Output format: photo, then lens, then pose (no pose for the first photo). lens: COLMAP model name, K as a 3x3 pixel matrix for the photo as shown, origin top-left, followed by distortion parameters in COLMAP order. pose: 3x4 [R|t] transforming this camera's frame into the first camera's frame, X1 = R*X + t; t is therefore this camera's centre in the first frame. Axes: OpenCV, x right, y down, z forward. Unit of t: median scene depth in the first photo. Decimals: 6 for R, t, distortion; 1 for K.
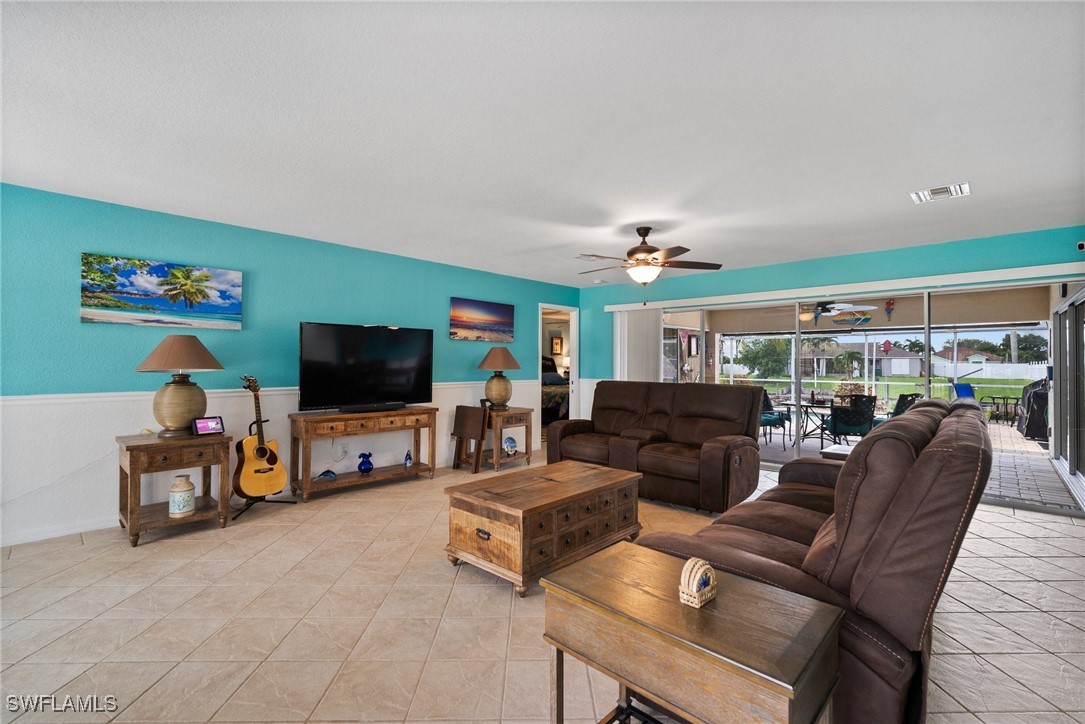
lens RADIAL K [[477.7, 0, 543.2], [0, 477.7, 356.7], [0, 0, 1]] dist [-0.007796, 0.000588]
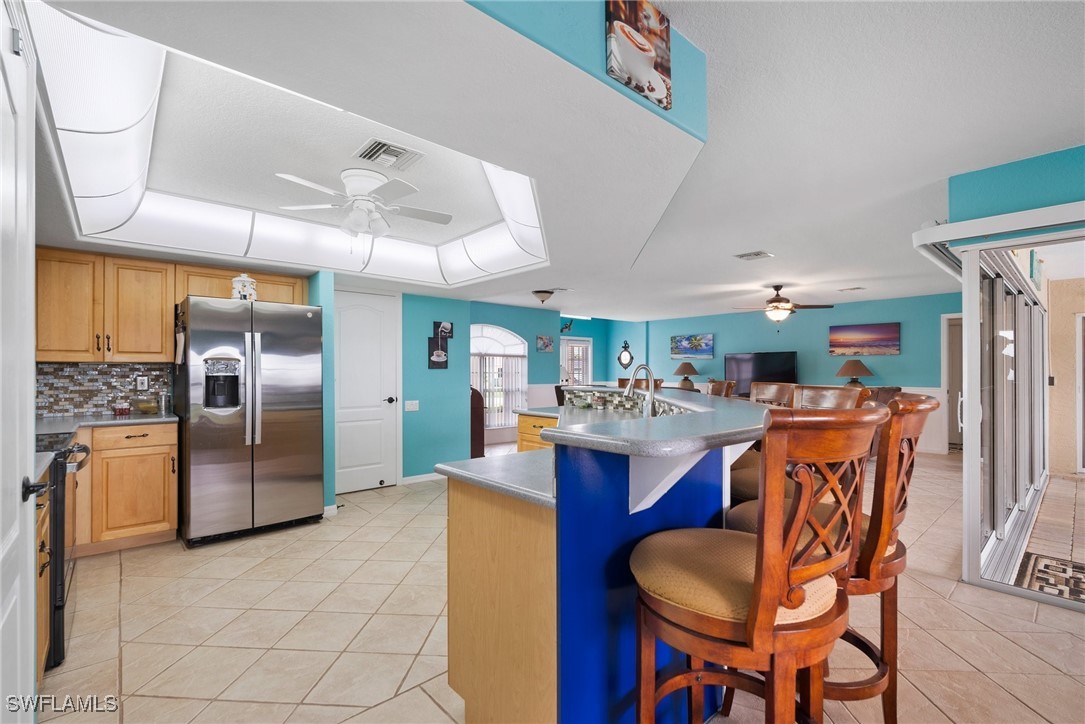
lens RADIAL K [[486.5, 0, 545.3], [0, 486.5, 372.5], [0, 0, 1]] dist [-0.000259, 0.000068]
pose [[-0.074304, -0.002671, -0.997232, 1.841408], [0.014323, 0.999890, -0.003745, 0.010422], [0.997133, -0.014562, -0.074258, 0.342904]]
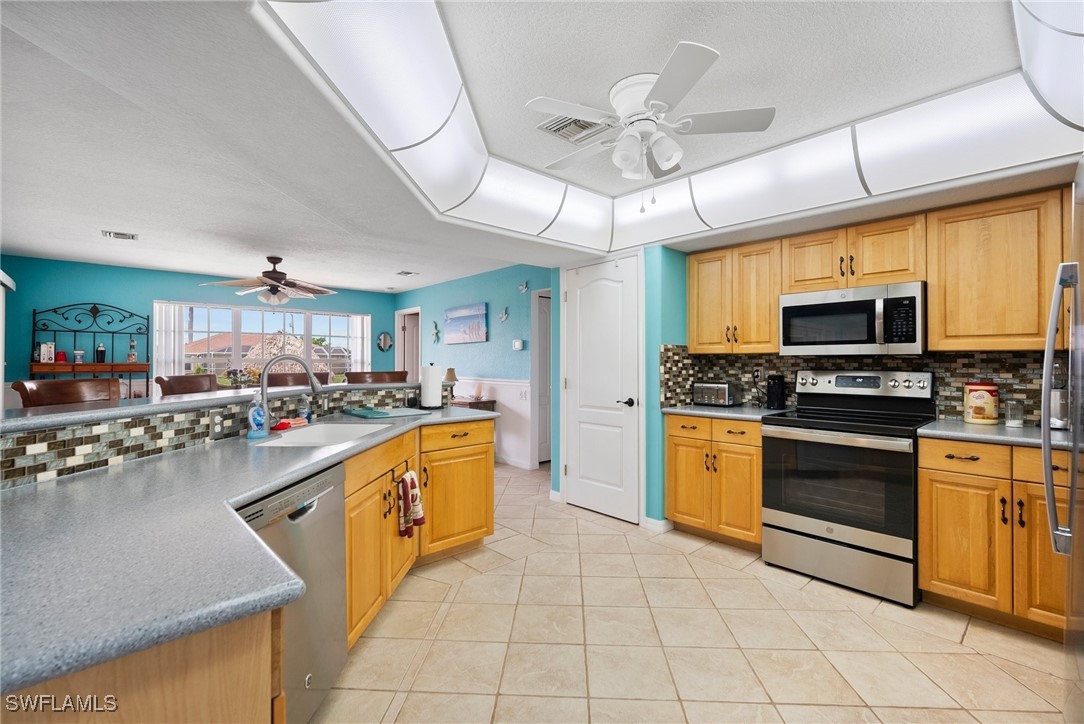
lens RADIAL K [[481.9, 0, 545.4], [0, 481.9, 358.0], [0, 0, 1]] dist [-0.000587, 0.000064]
pose [[0.055514, 0.001163, 0.998457, 0.657557], [-0.012483, 0.999922, -0.000471, -0.003073], [-0.998380, -0.012438, 0.055524, 0.101865]]
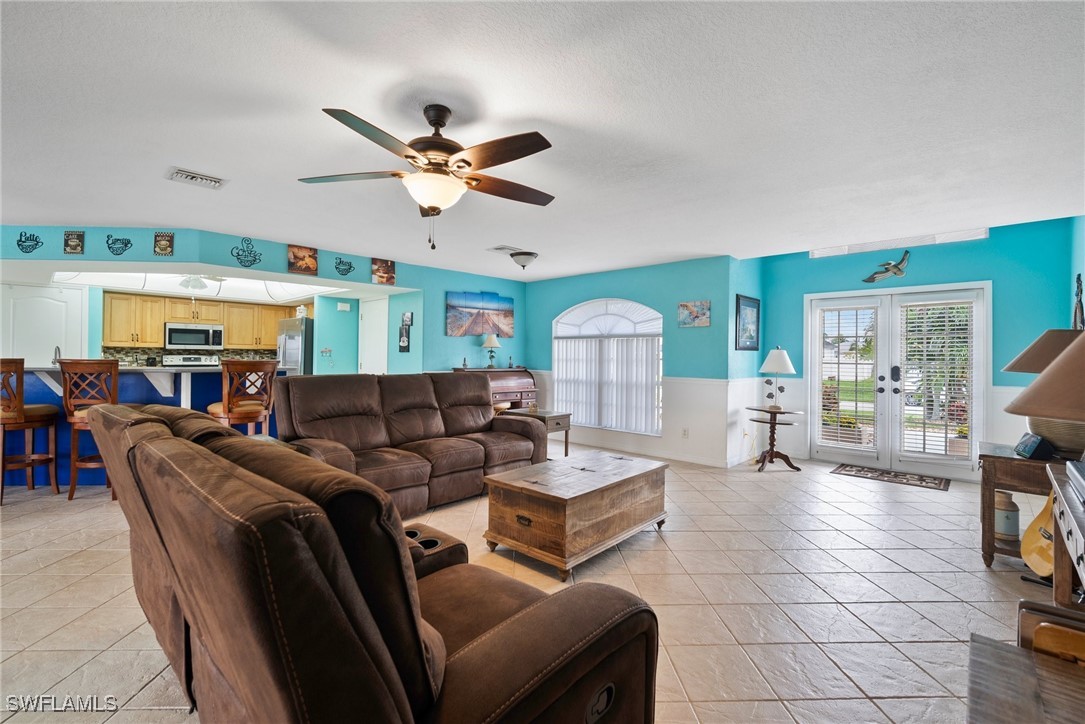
lens RADIAL K [[477.7, 0, 543.2], [0, 477.7, 356.7], [0, 0, 1]] dist [-0.007796, 0.000588]
pose [[-0.999688, -0.016190, -0.019024, 0.093791], [-0.015932, 0.999780, -0.013654, 0.019459], [0.019241, -0.013347, -0.999726, 1.530422]]
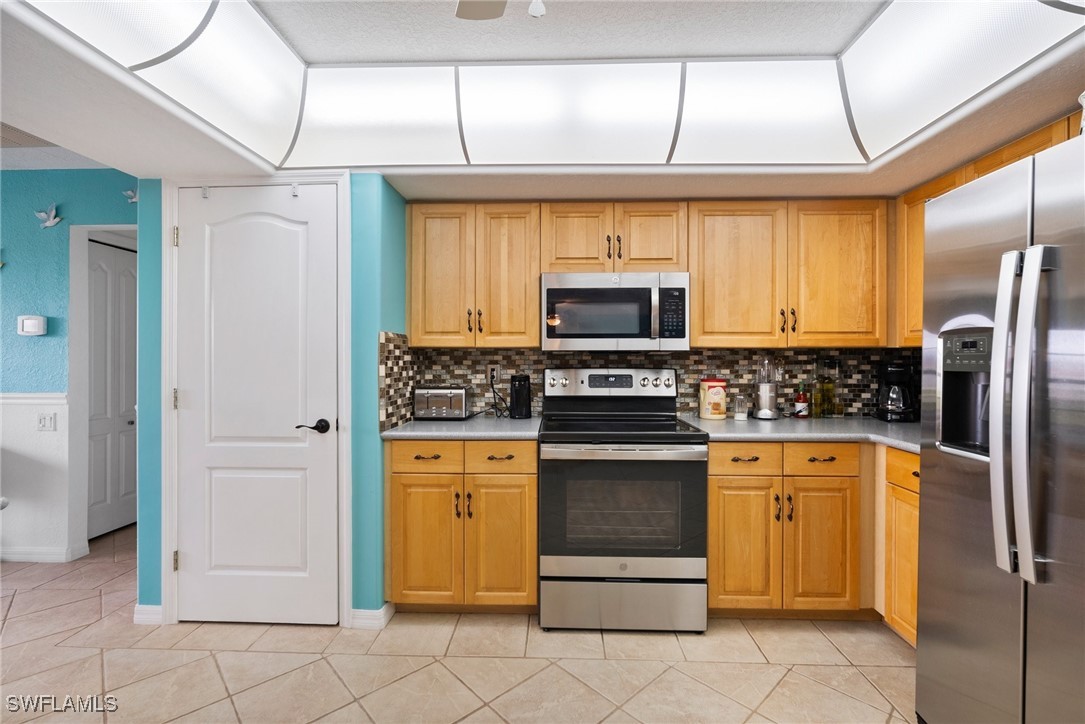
lens RADIAL K [[477.7, 0, 543.2], [0, 477.7, 356.7], [0, 0, 1]] dist [-0.007796, 0.000588]
pose [[-0.672865, -0.005348, 0.739746, 0.998471], [-0.014403, 0.999879, -0.005872, -0.000934], [-0.739625, -0.014606, -0.672861, 0.169317]]
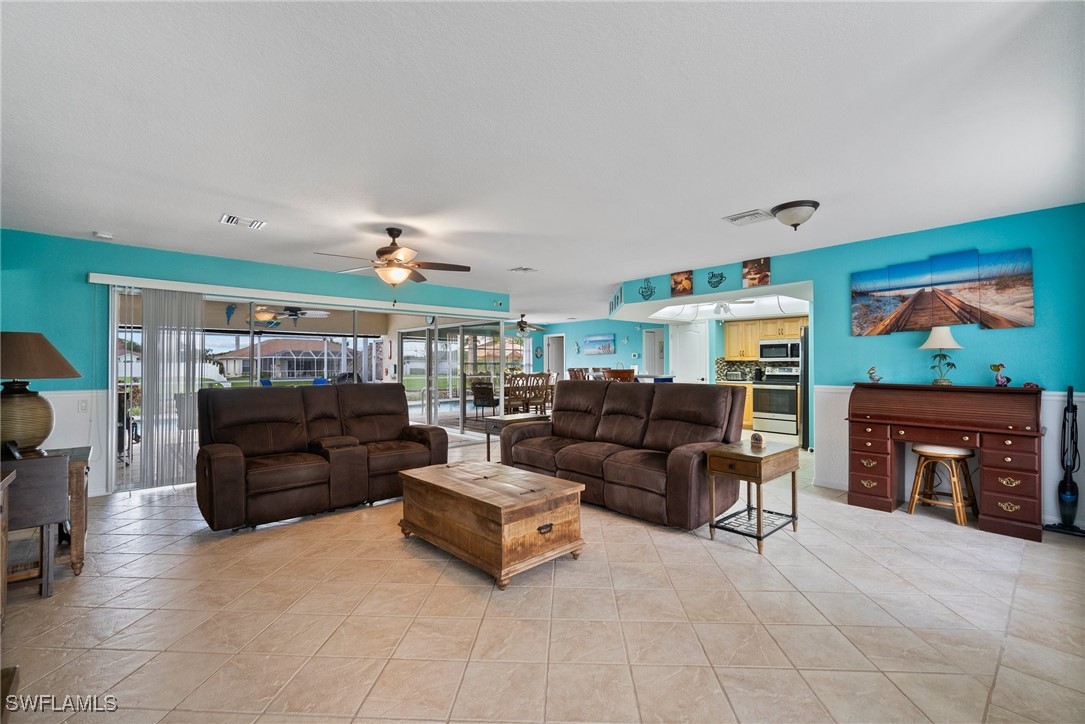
lens RADIAL K [[469.6, 0, 542.6], [0, 469.6, 357.4], [0, 0, 1]] dist [-0.020384, 0.000084]
pose [[0.070193, 0.011076, 0.997472, -0.739941], [-0.013265, 0.999860, -0.010169, 0.004722], [-0.997445, -0.012518, 0.070330, 0.602781]]
